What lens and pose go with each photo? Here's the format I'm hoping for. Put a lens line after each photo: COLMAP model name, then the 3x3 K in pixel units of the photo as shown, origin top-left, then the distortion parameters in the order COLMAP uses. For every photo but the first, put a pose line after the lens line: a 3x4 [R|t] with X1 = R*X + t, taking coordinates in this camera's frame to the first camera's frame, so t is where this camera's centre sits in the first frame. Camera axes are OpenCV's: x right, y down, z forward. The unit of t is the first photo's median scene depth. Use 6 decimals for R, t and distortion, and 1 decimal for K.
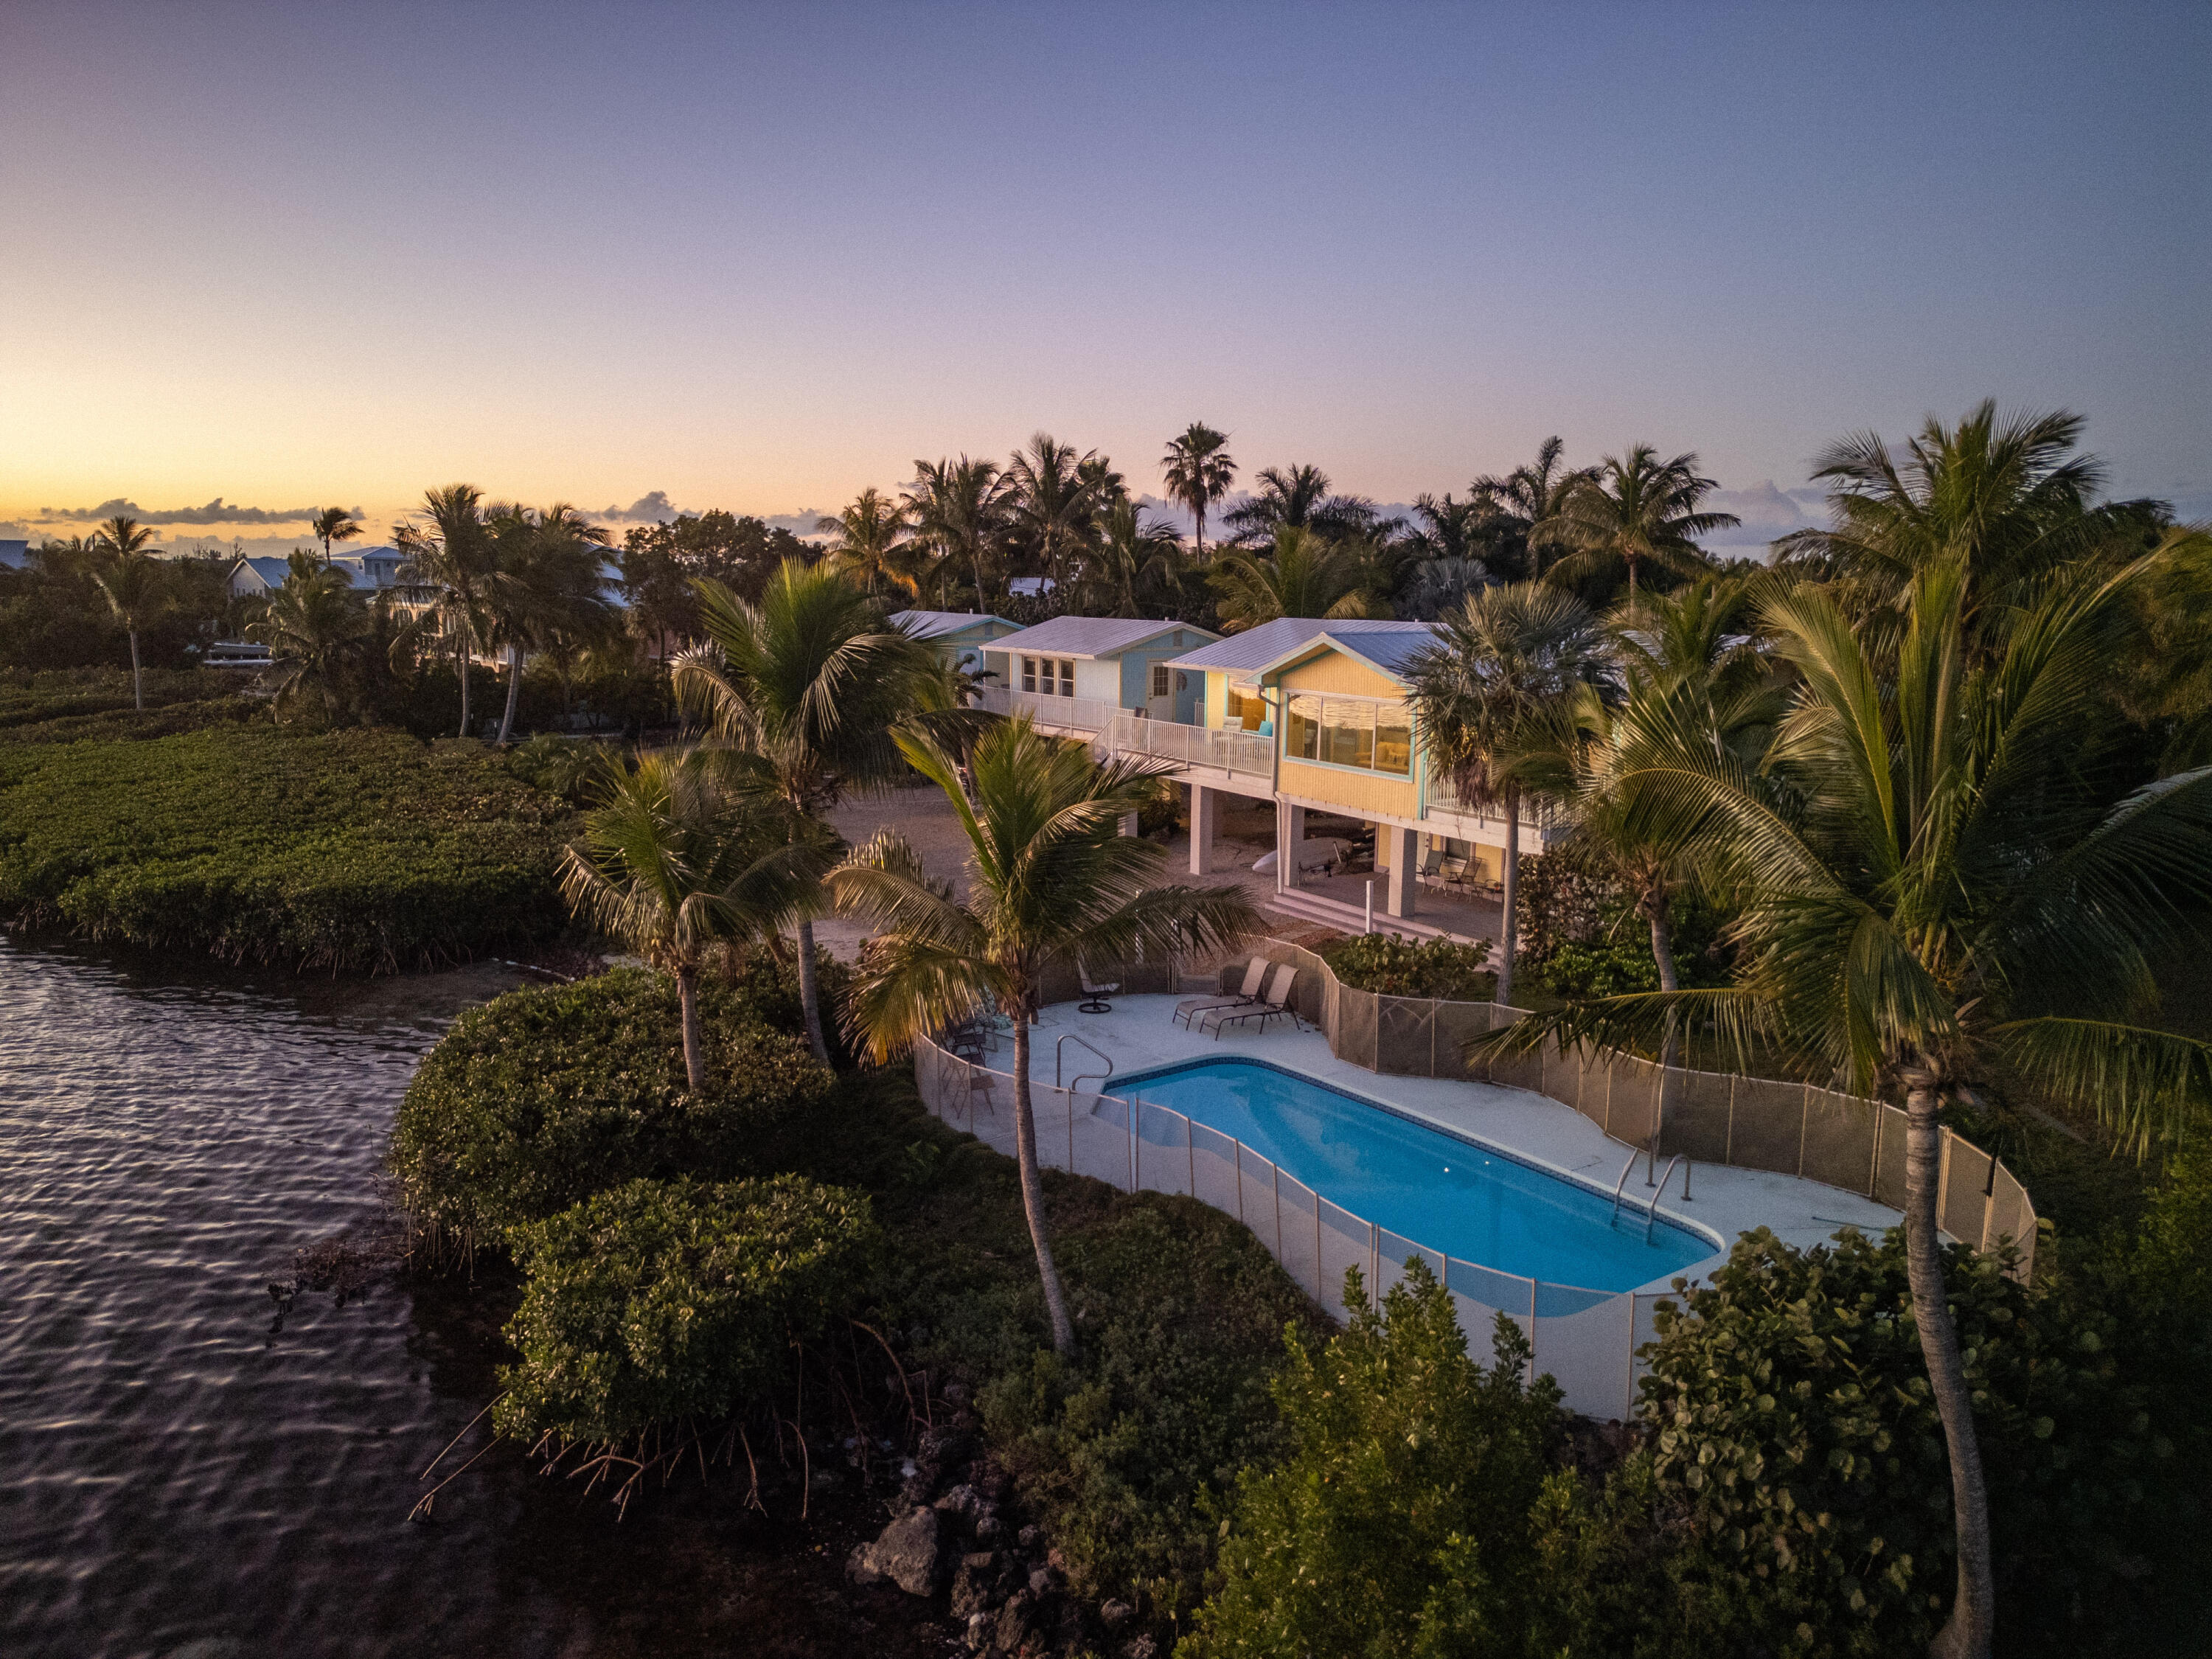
lens RADIAL K [[1516.9, 0, 1108.6], [0, 1516.9, 830.1], [0, 0, 1]] dist [0.057236, -0.000370]
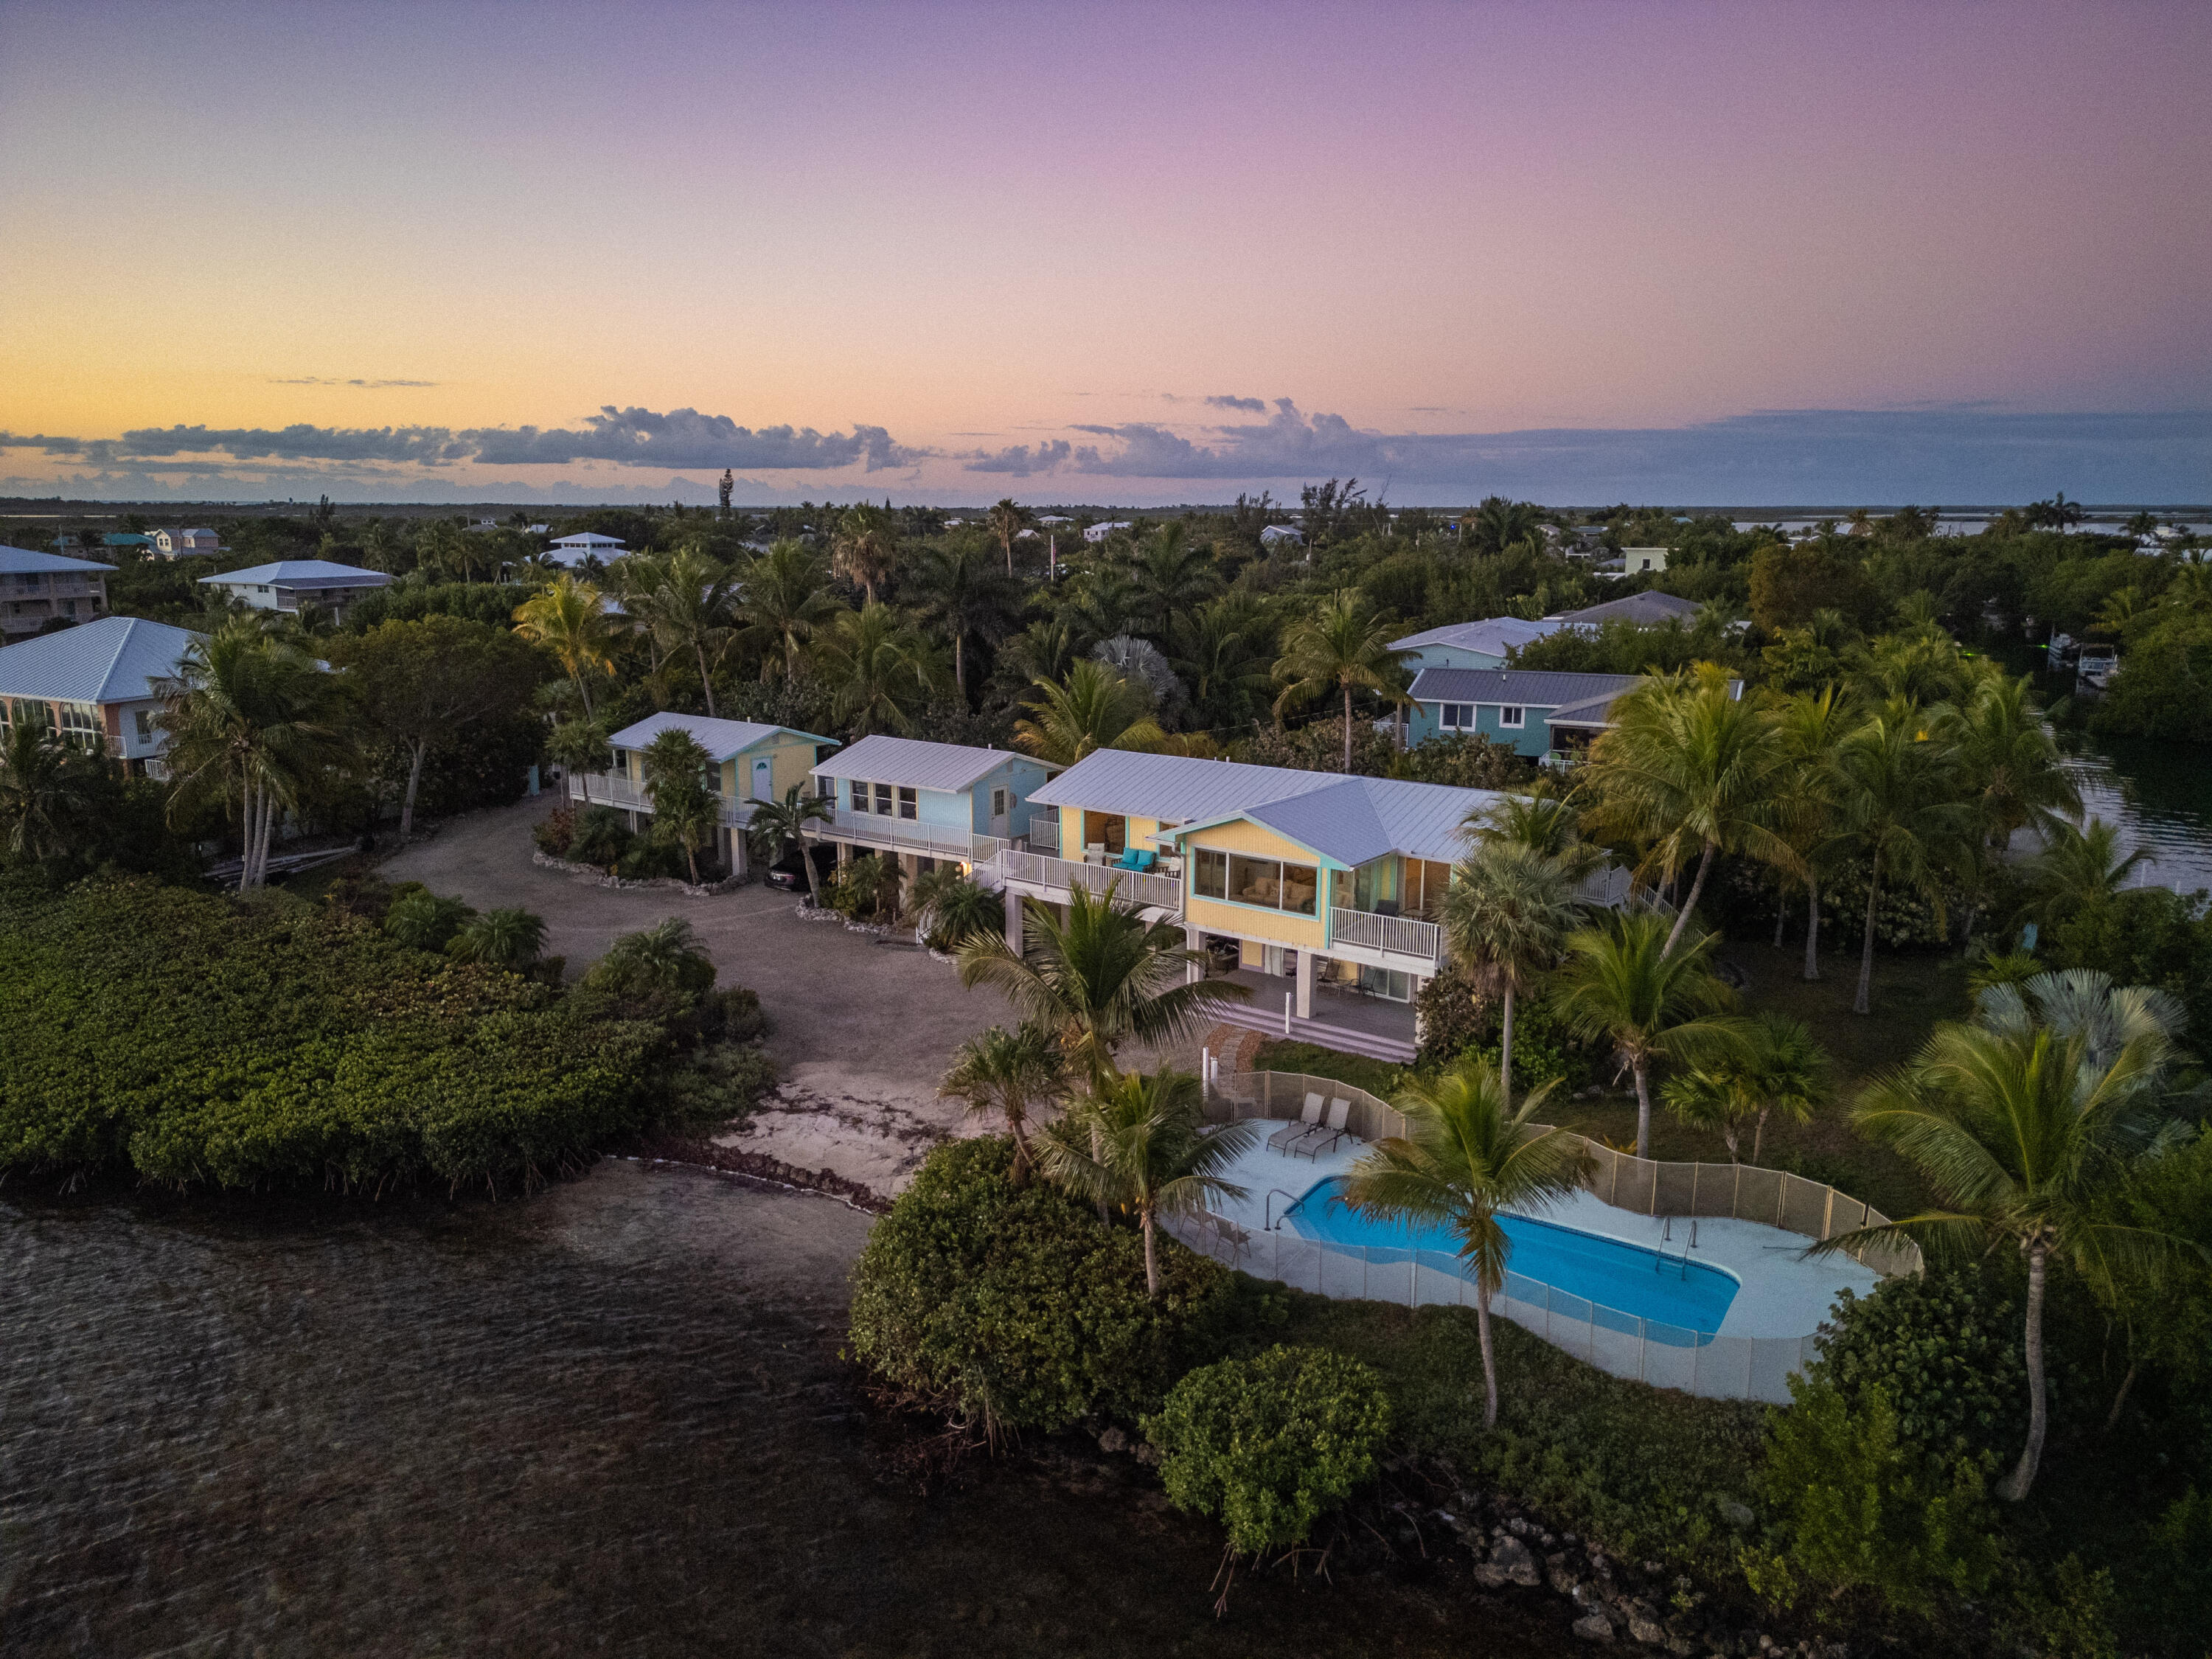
lens RADIAL K [[1532.5, 0, 1134.0], [0, 1532.5, 827.7], [0, 0, 1]] dist [0.047574, -0.002245]
pose [[0.936909, -0.069958, 0.342501, -0.387606], [0.062652, 0.997511, 0.032364, -0.159491], [-0.343913, -0.008864, 0.938960, -0.176536]]
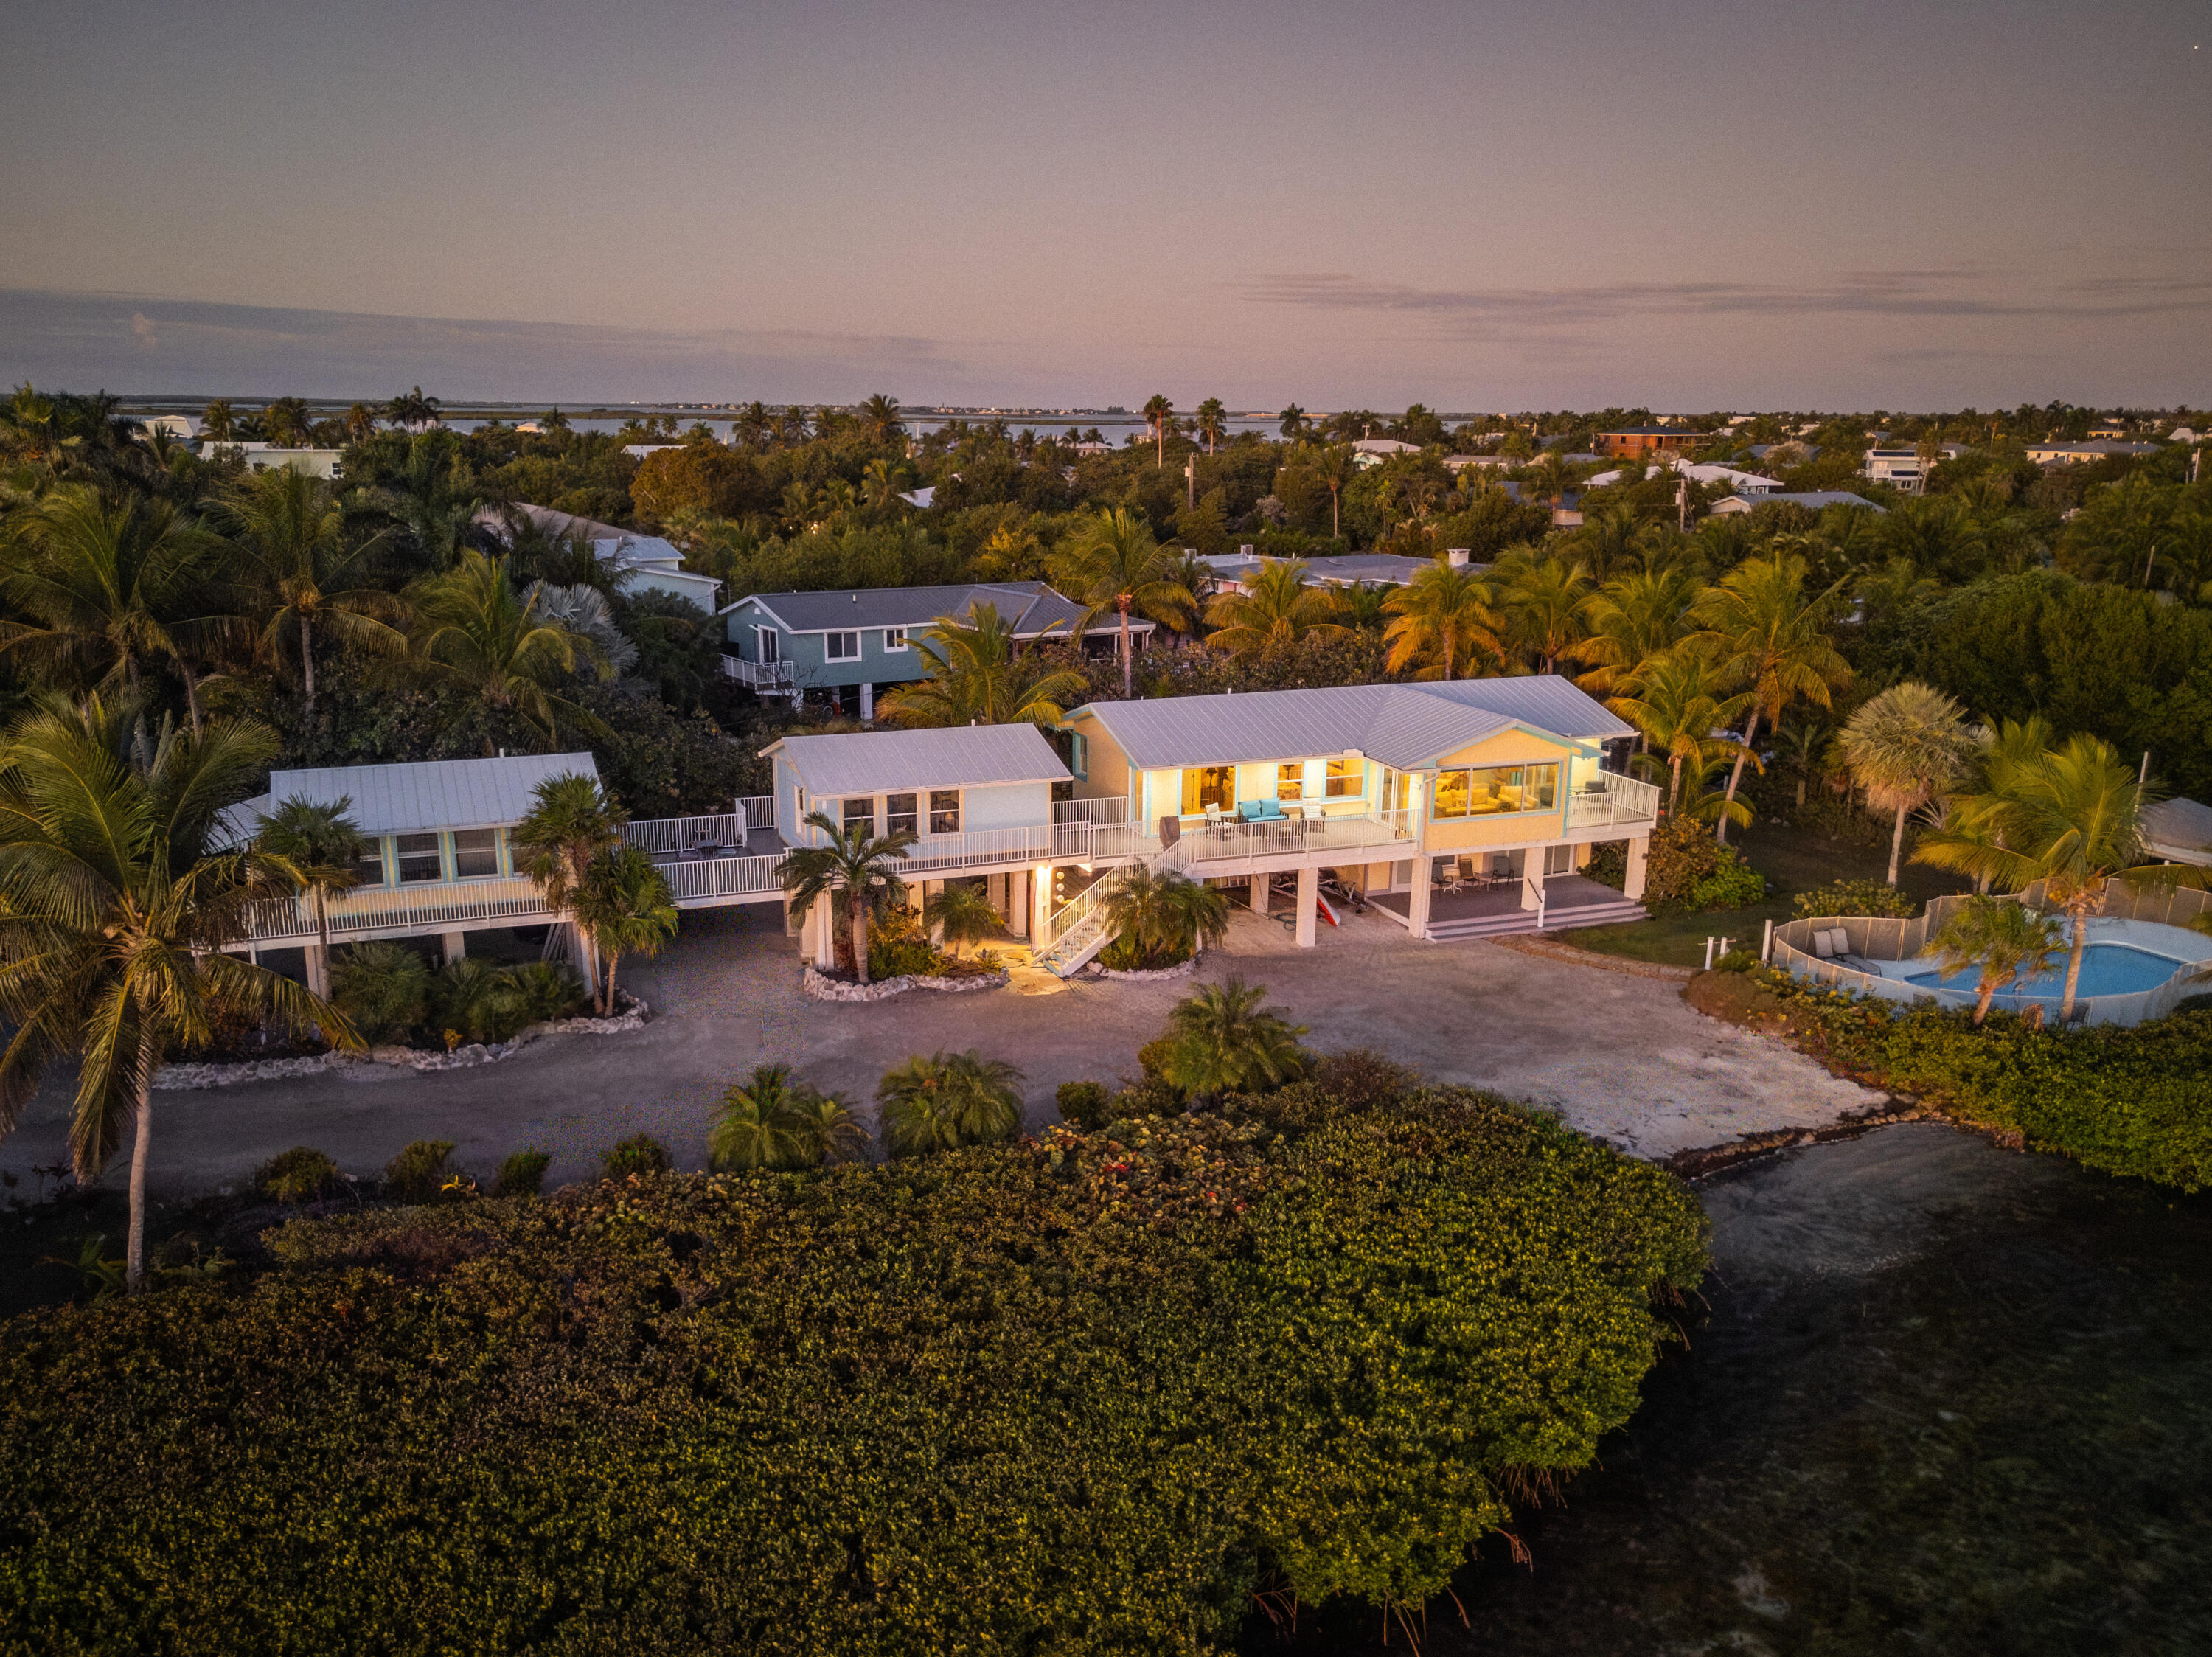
lens RADIAL K [[1709.8, 0, 1107.5], [0, 1709.8, 870.8], [0, 0, 1]] dist [0.065927, -0.001758]
pose [[0.200023, -0.251922, 0.946850, -1.364674], [0.169455, 0.960712, 0.219813, -0.388719], [-0.965026, 0.116481, 0.234854, 1.036961]]
